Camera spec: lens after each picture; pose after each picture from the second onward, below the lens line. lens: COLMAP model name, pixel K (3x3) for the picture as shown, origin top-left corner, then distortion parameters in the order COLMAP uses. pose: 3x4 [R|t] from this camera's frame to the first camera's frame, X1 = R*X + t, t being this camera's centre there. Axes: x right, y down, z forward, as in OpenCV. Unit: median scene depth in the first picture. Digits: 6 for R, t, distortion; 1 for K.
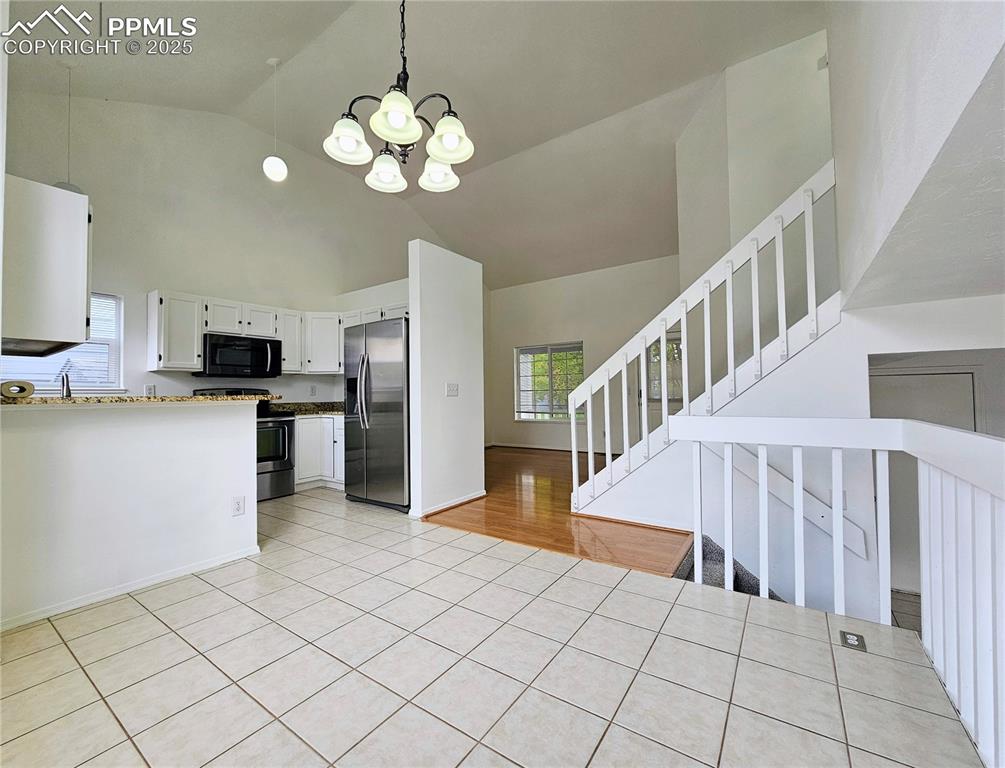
lens RADIAL K [[420.3, 0, 486.0], [0, 420.3, 382.9], [0, 0, 1]] dist [-0.000224, 0.000253]
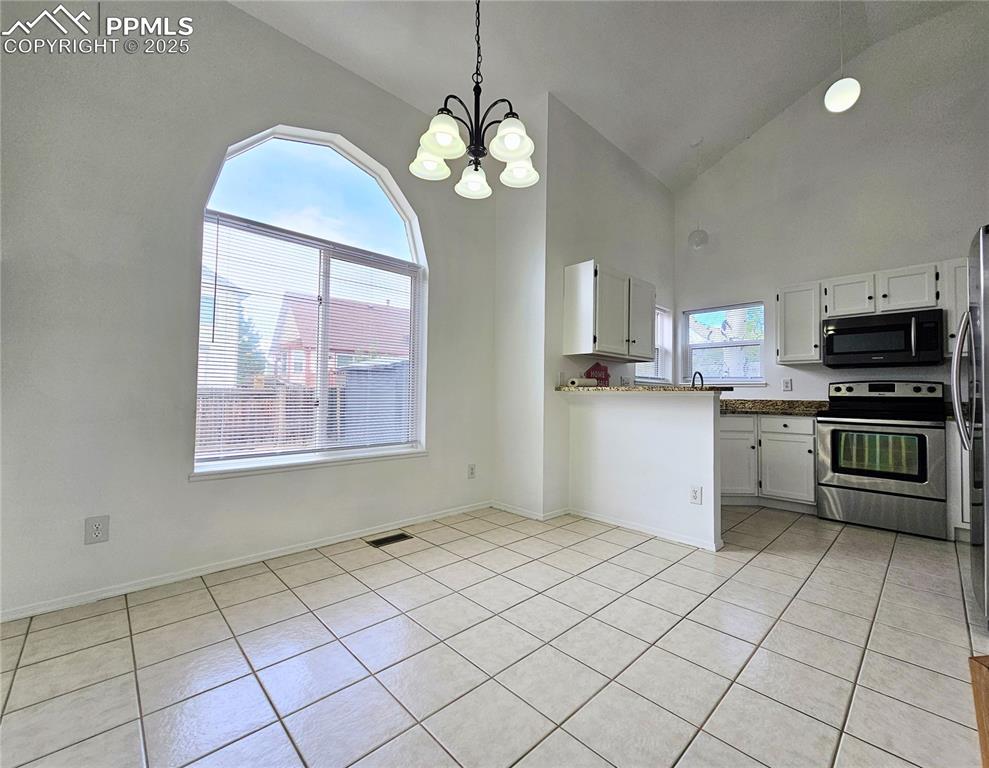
lens RADIAL K [[417.9, 0, 509.1], [0, 417.9, 382.8], [0, 0, 1]] dist [-0.001568, -0.000018]
pose [[-0.165585, -0.014220, -0.986093, 0.332728], [0.016755, 0.999711, -0.017230, 0.020906], [0.986053, -0.019375, -0.165299, 0.491052]]
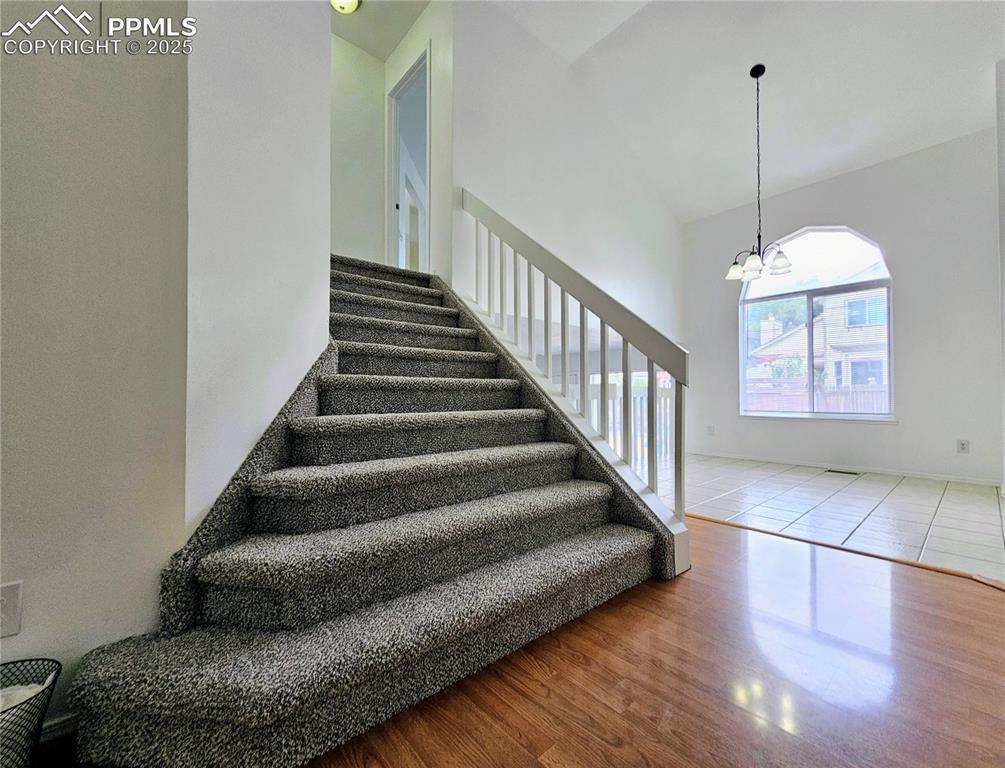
lens RADIAL K [[418.4, 0, 502.5], [0, 418.4, 384.0], [0, 0, 1]] dist [-0.000625, -0.000007]
pose [[-0.974103, 0.021795, 0.225052, 0.280057], [0.010212, 0.998568, -0.052504, 0.087107], [-0.225875, -0.048846, -0.972931, 1.431752]]
